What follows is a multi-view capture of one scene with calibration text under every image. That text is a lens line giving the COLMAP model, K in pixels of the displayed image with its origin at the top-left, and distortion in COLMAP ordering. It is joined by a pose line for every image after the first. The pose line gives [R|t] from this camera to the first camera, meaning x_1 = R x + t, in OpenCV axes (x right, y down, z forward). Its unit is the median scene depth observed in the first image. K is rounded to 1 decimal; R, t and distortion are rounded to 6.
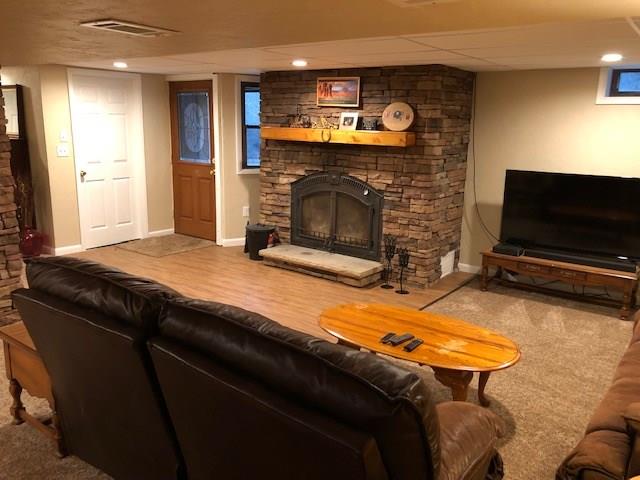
lens RADIAL K [[520.1, 0, 325.2], [0, 520.1, 239.8], [0, 0, 1]] dist [0.037549, -0.042810]
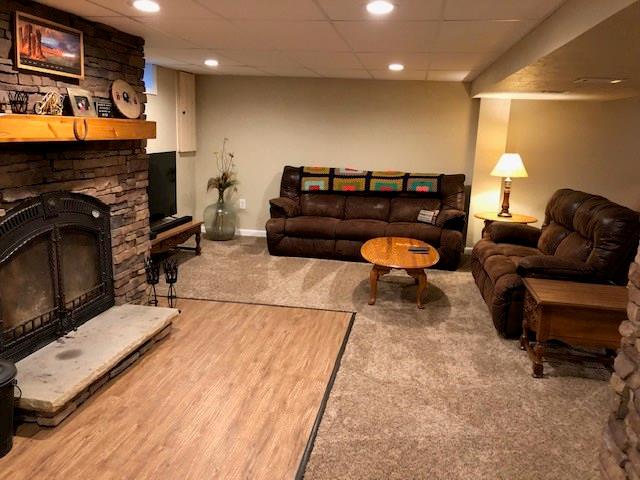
lens RADIAL K [[520.1, 0, 319.5], [0, 520.1, 236.5], [0, 0, 1]] dist [0.037549, -0.042810]
pose [[-0.437986, -0.223709, 0.870702, -0.626474], [0.151363, 0.936364, 0.316720, -0.232119], [-0.886148, 0.270511, -0.376253, 1.020490]]
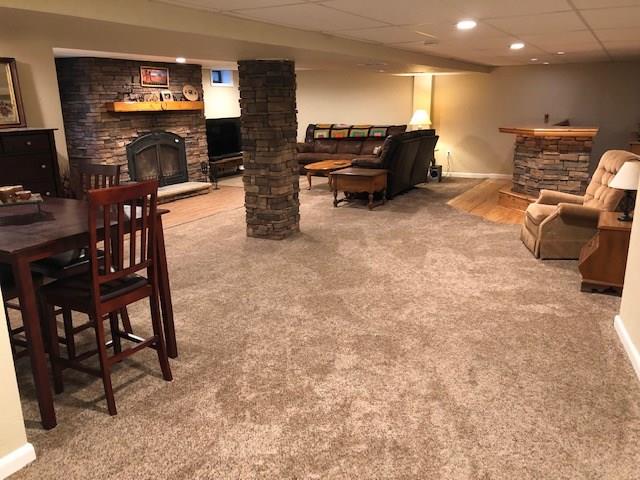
lens RADIAL K [[520.1, 0, 320.2], [0, 520.1, 238.7], [0, 0, 1]] dist [0.037549, -0.042810]
pose [[-0.102067, -0.279629, 0.954667, -1.615702], [0.229522, 0.927166, 0.296113, -0.189195], [-0.967937, 0.249341, -0.030451, 0.705825]]
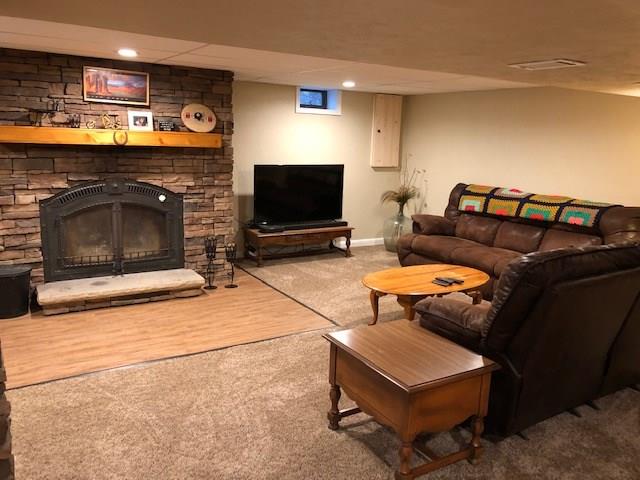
lens RADIAL K [[520.1, 0, 325.6], [0, 520.1, 231.5], [0, 0, 1]] dist [0.037549, -0.042810]
pose [[0.377323, -0.179701, 0.908479, -0.675043], [0.178920, 0.976656, 0.118875, -0.092986], [-0.908634, 0.117690, 0.400667, 0.377045]]
